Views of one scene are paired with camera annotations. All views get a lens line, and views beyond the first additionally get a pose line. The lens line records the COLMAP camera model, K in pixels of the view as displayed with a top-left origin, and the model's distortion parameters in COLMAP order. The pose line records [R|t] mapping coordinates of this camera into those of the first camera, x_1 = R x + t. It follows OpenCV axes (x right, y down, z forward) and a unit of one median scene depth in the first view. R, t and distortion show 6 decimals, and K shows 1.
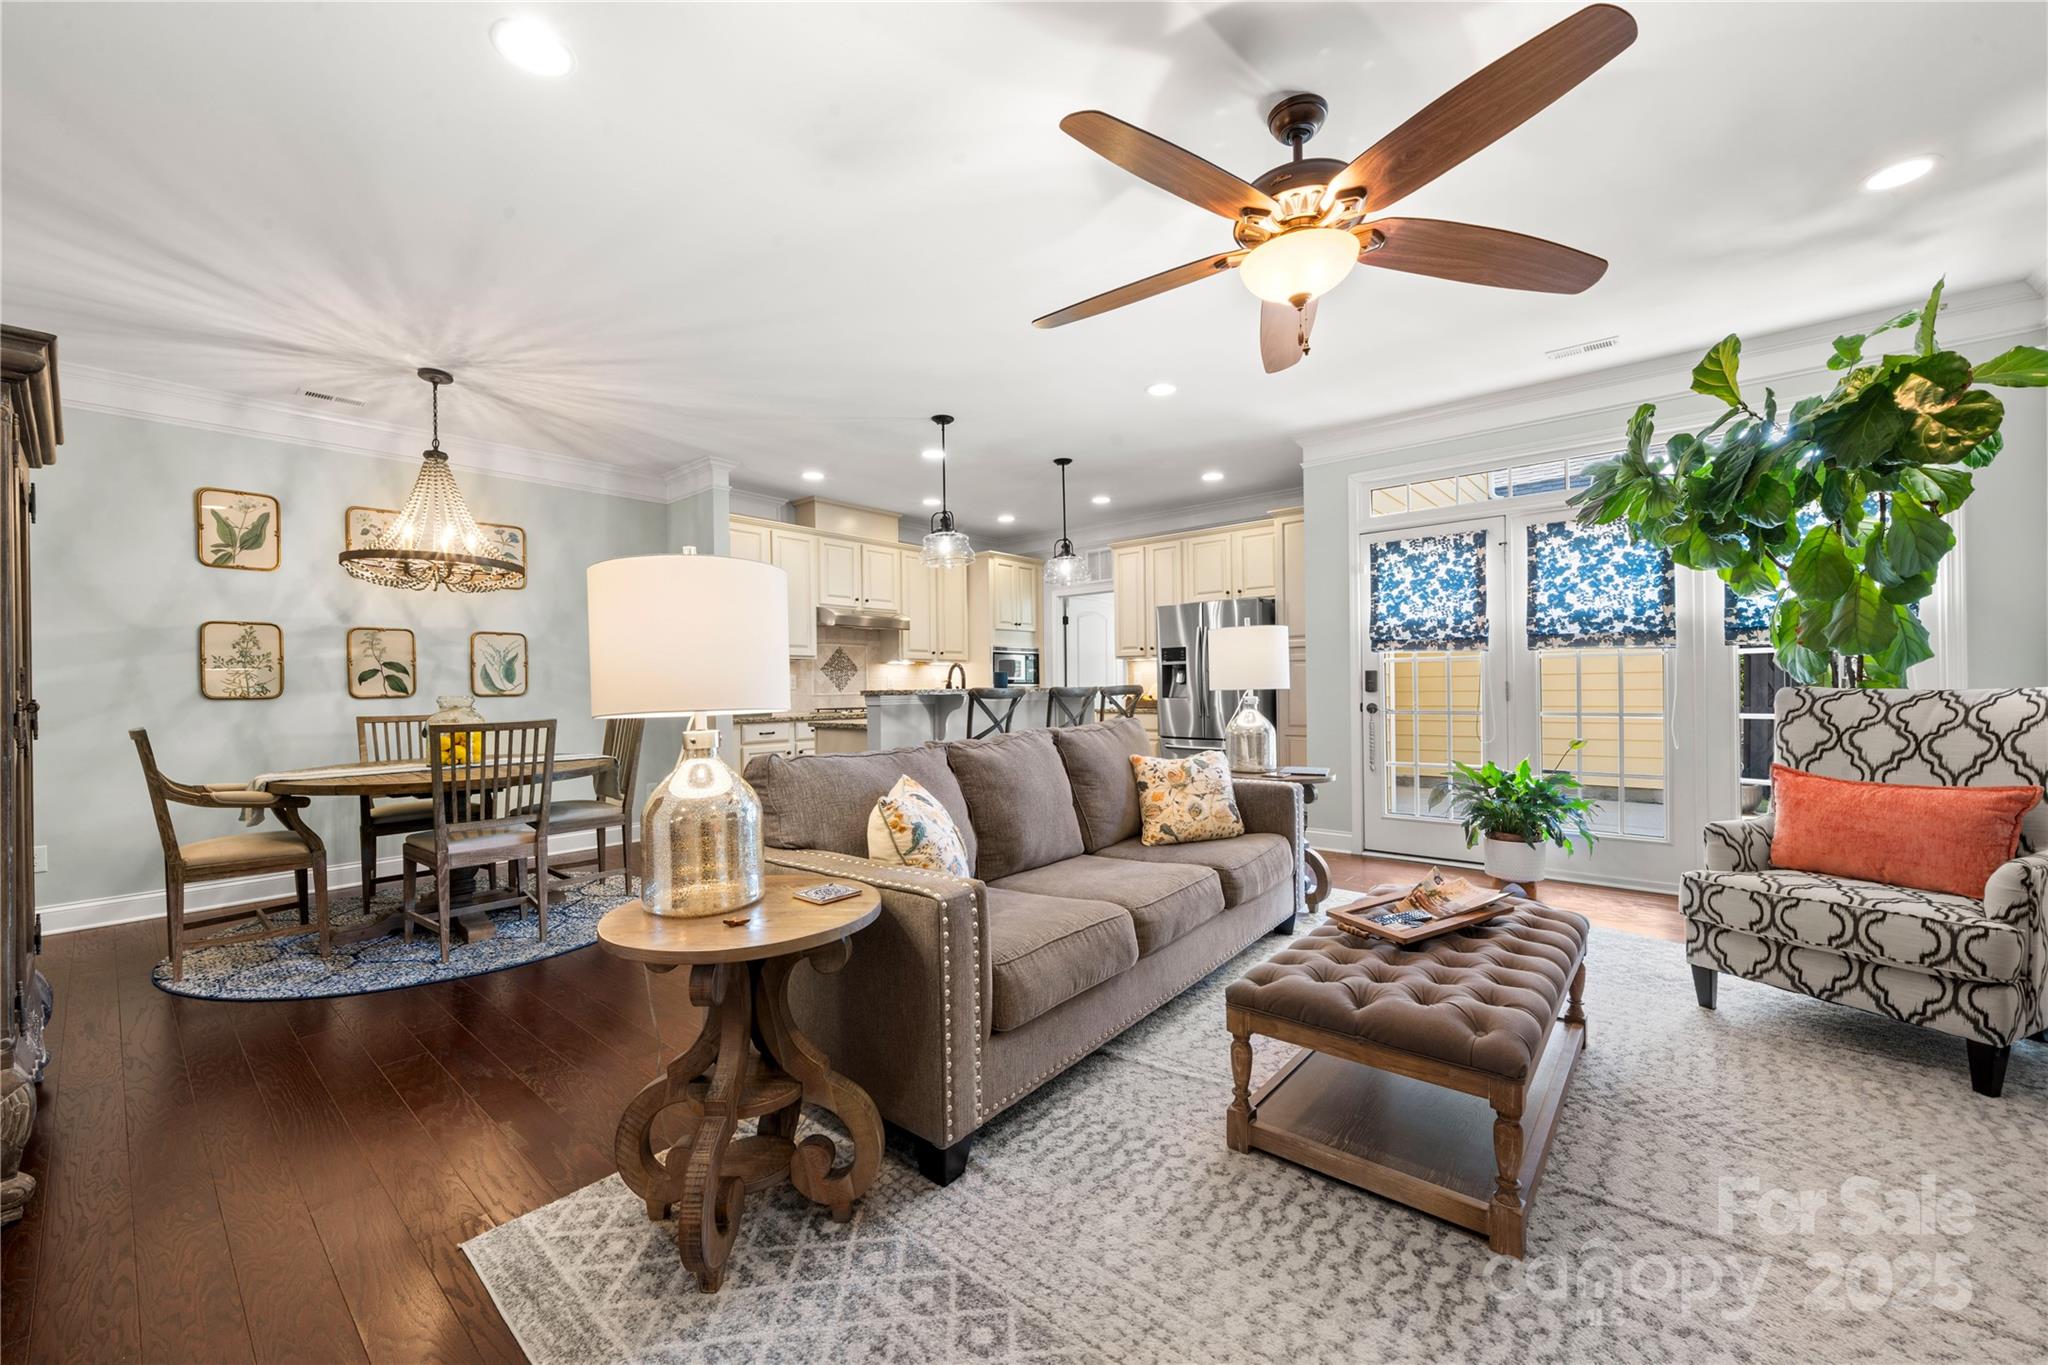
lens RADIAL K [[794.1, 0, 1021.7], [0, 794.1, 687.8], [0, 0, 1]] dist [-0.004745, -0.000094]
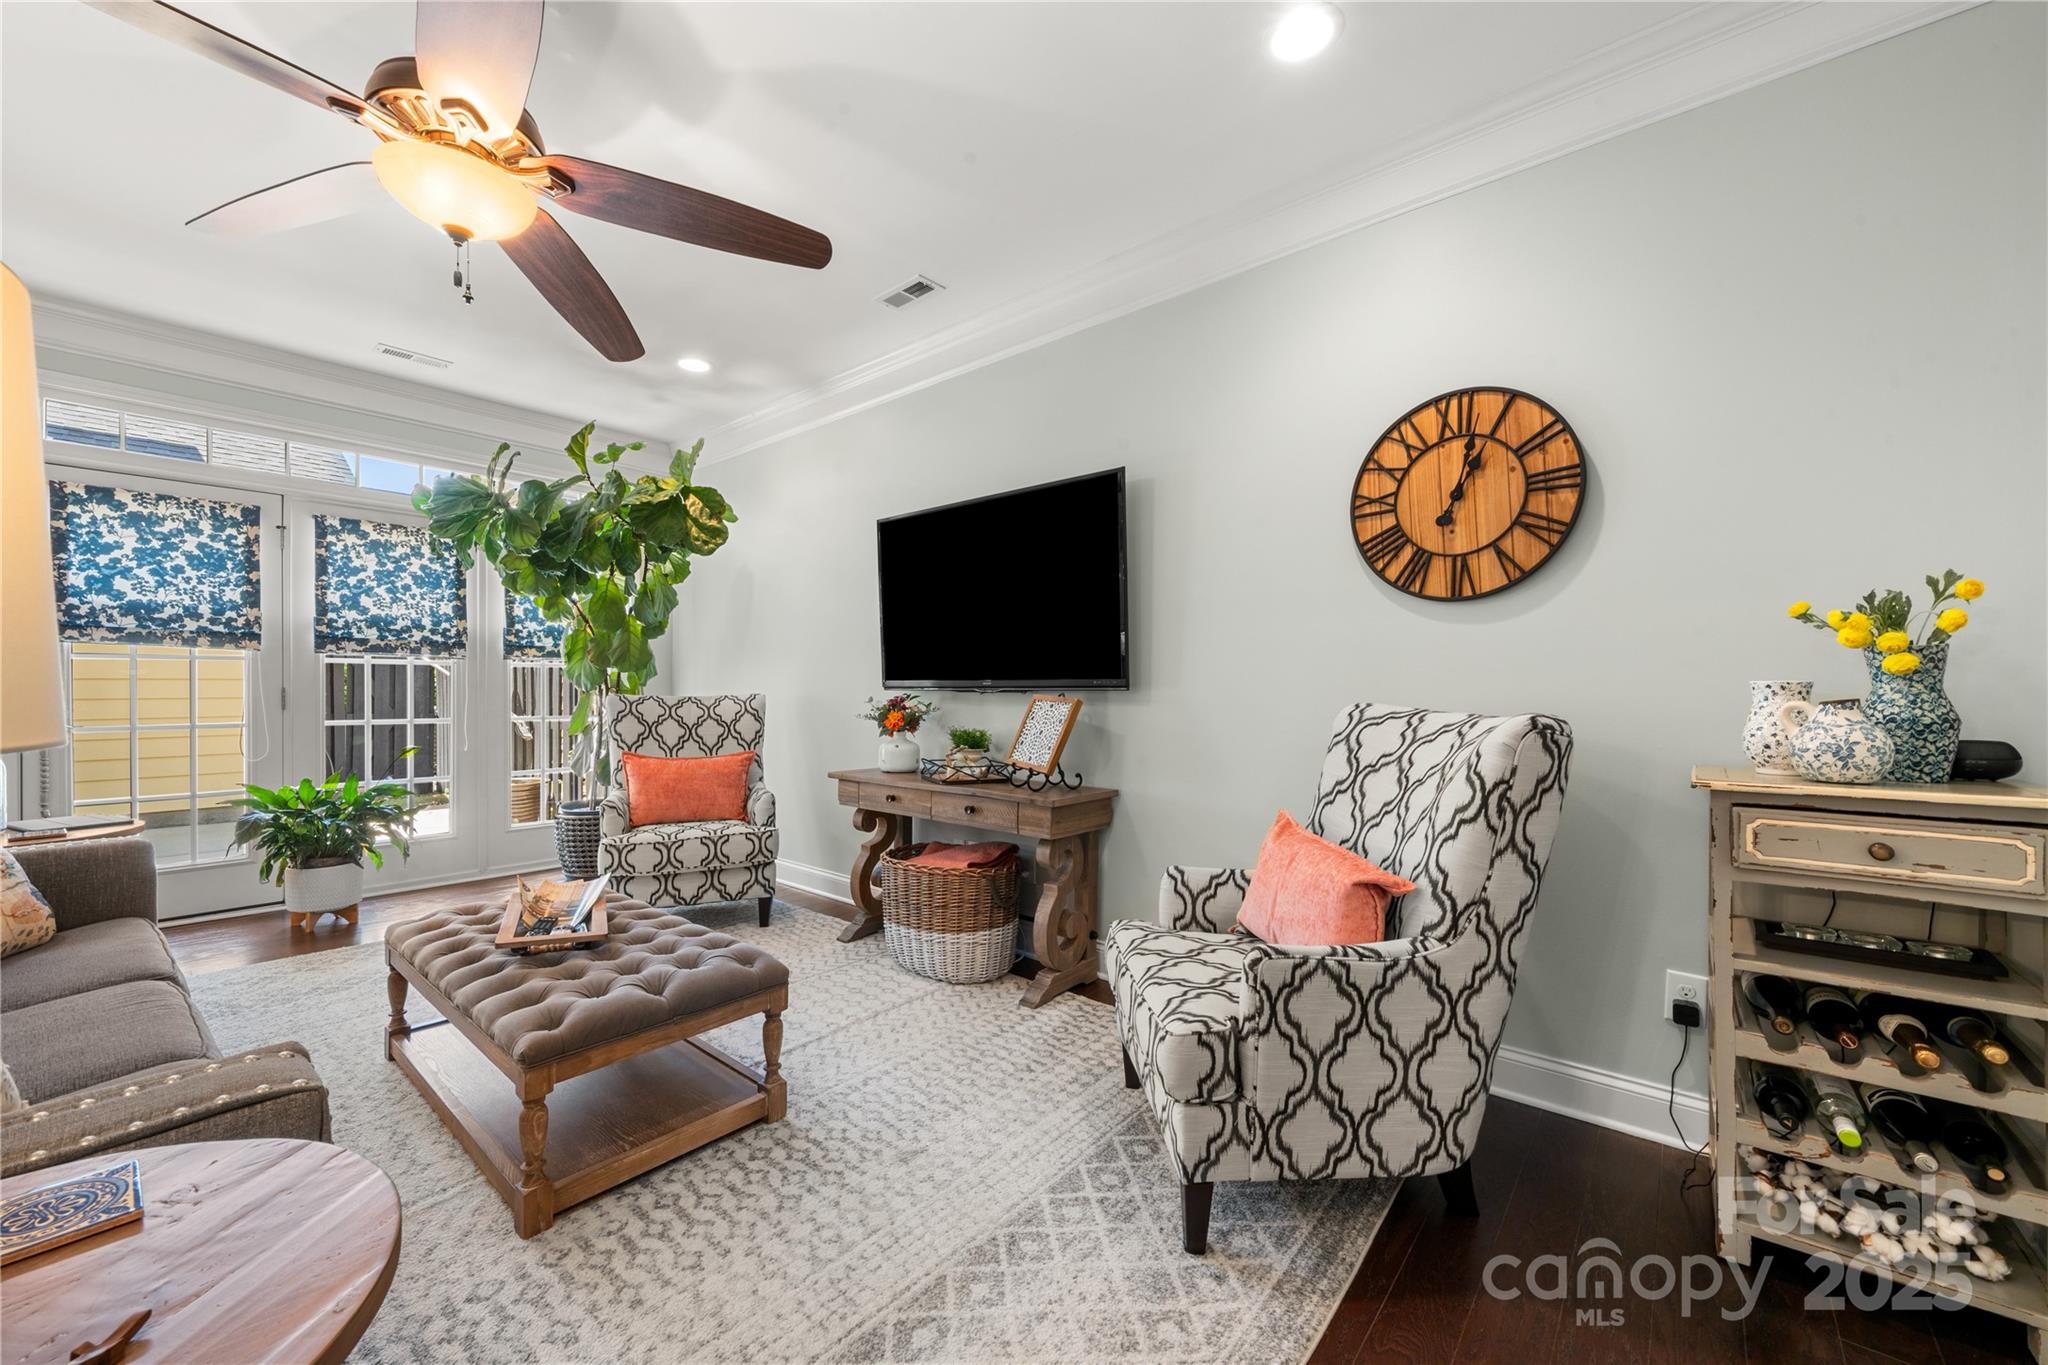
lens RADIAL K [[785.9, 0, 1019.0], [0, 785.9, 685.8], [0, 0, 1]] dist [-0.000723, -0.000380]
pose [[-0.003923, 0.014101, 0.999893, -0.258571], [0.000442, 0.999901, -0.014099, 0.002468], [-0.999992, 0.000387, -0.003929, 0.214871]]
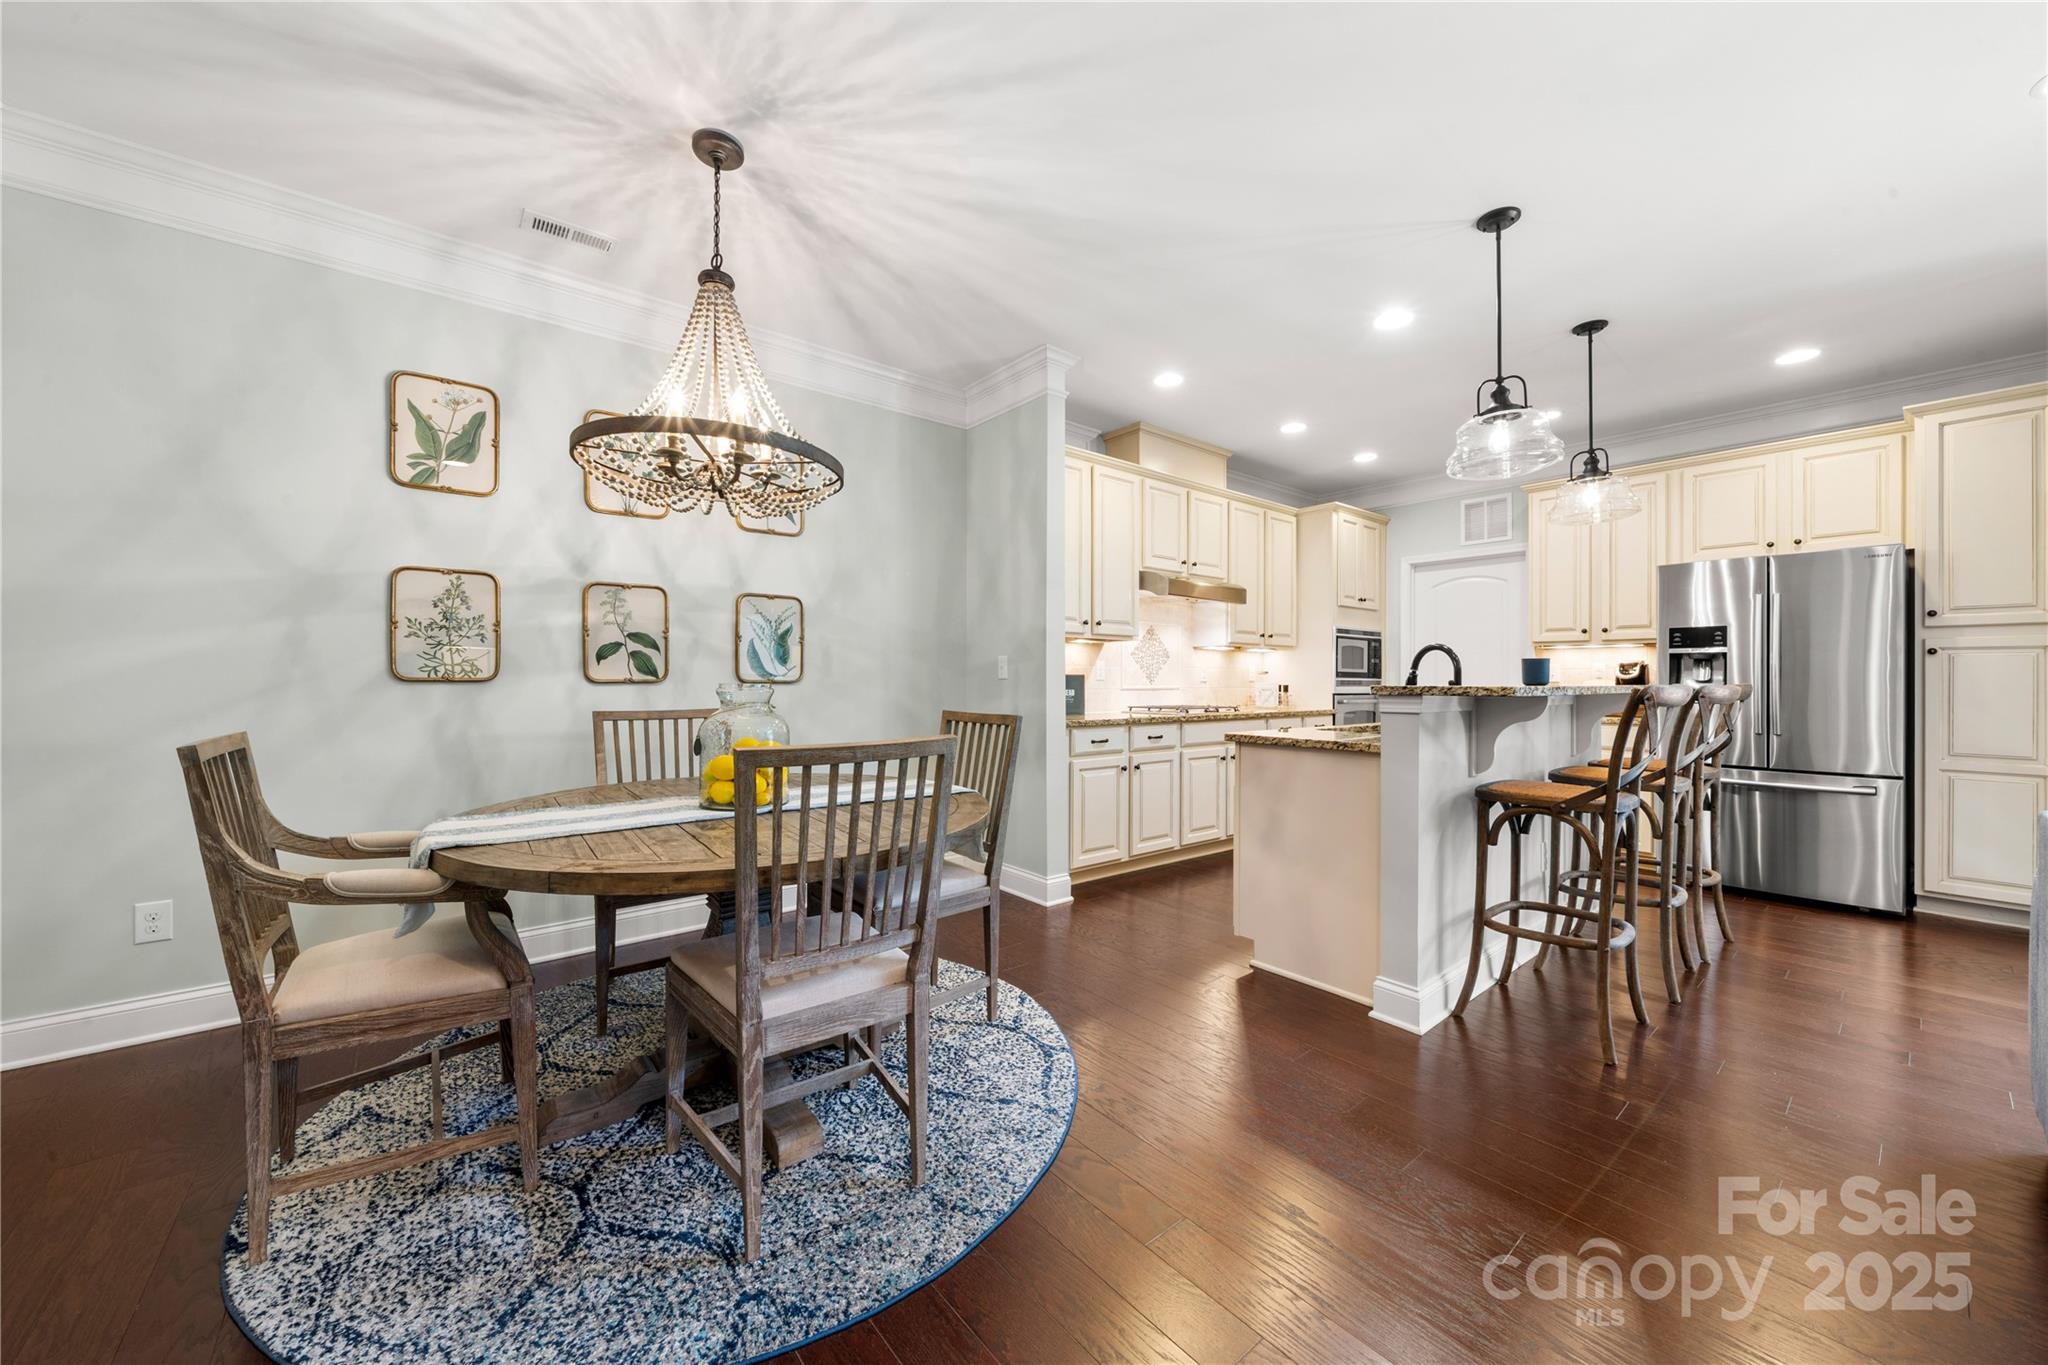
lens RADIAL K [[746.3, 0, 1022.7], [0, 746.3, 680.5], [0, 0, 1]] dist [-0.002168, -0.000278]
pose [[0.984079, 0.018149, -0.176800, -0.375482], [-0.017880, 0.999835, 0.003113, 0.002221], [0.176827, 0.000098, 0.984242, 0.447960]]
